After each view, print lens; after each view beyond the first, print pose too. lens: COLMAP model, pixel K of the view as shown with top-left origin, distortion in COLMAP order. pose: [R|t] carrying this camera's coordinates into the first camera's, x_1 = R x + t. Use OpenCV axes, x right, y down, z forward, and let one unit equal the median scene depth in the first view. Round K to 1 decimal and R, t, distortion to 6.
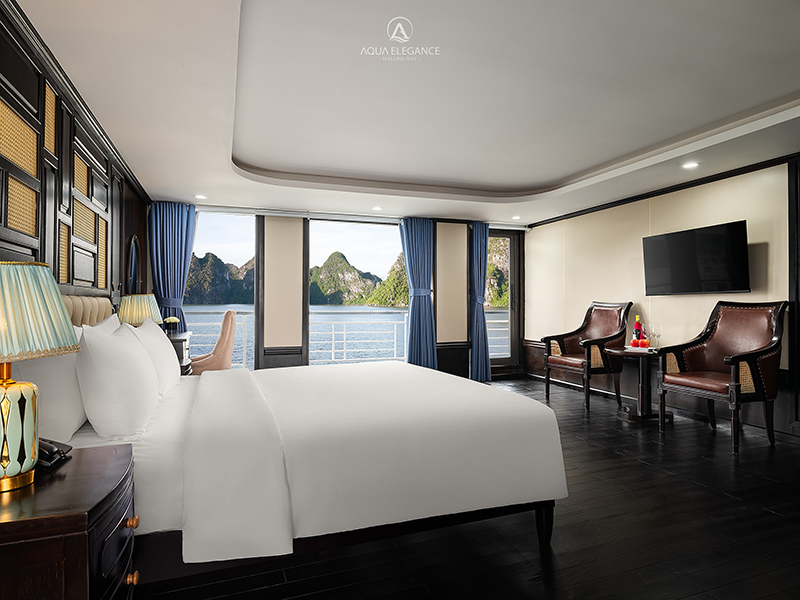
lens RADIAL K [[474.0, 0, 400.0], [0, 474.0, 300.0], [0, 0, 1]] dist [0.004521, 0.002027]
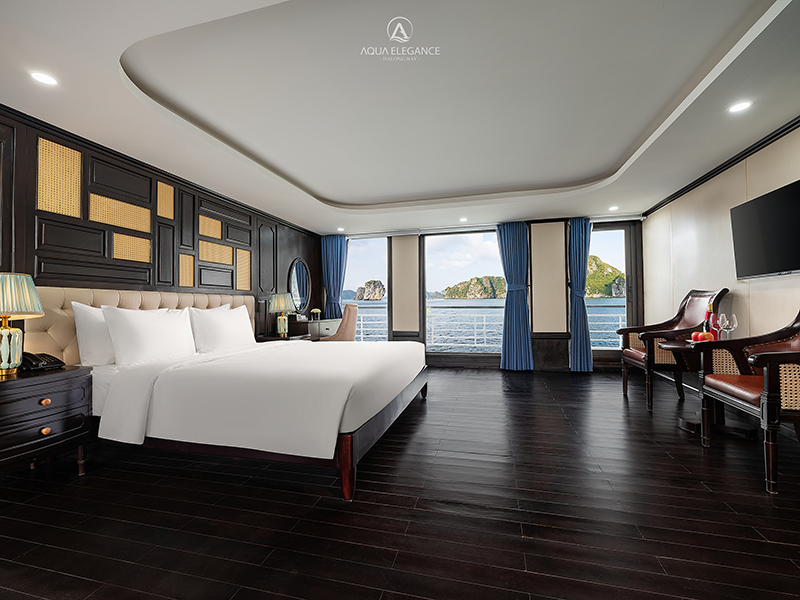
lens RADIAL K [[361.5, 0, 400.0], [0, 361.5, 300.0], [0, 0, 1]] dist [-0.000195, 0.000446]
pose [[0.816162, -0.018396, -0.577530, 0.332545], [0.015292, 0.999831, -0.010236, 0.018970], [0.577621, -0.000478, 0.816305, 0.138864]]
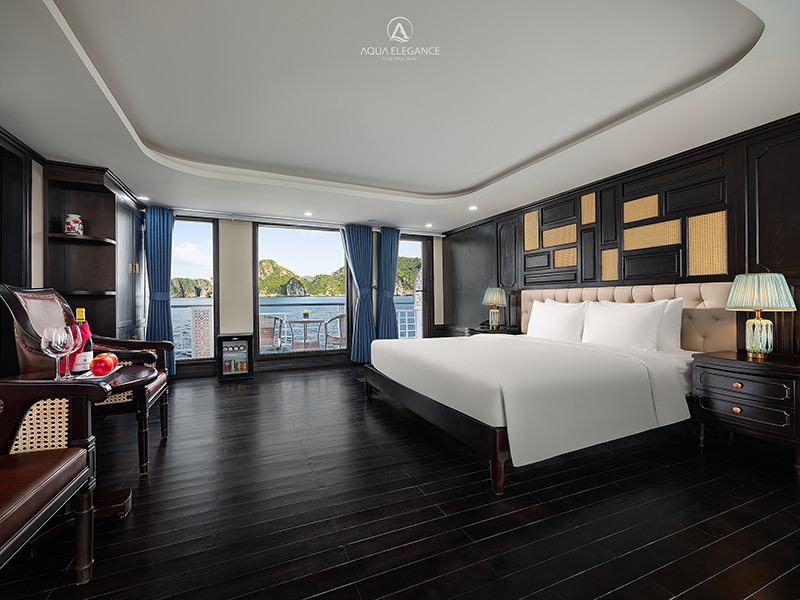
lens RADIAL K [[361.5, 0, 400.0], [0, 361.5, 300.0], [0, 0, 1]] dist [-0.000195, 0.000446]
pose [[-0.998258, 0.005871, -0.058706, 0.096187], [0.006962, 0.999807, -0.018381, 0.029016], [0.058587, -0.018758, -0.998106, 1.018399]]
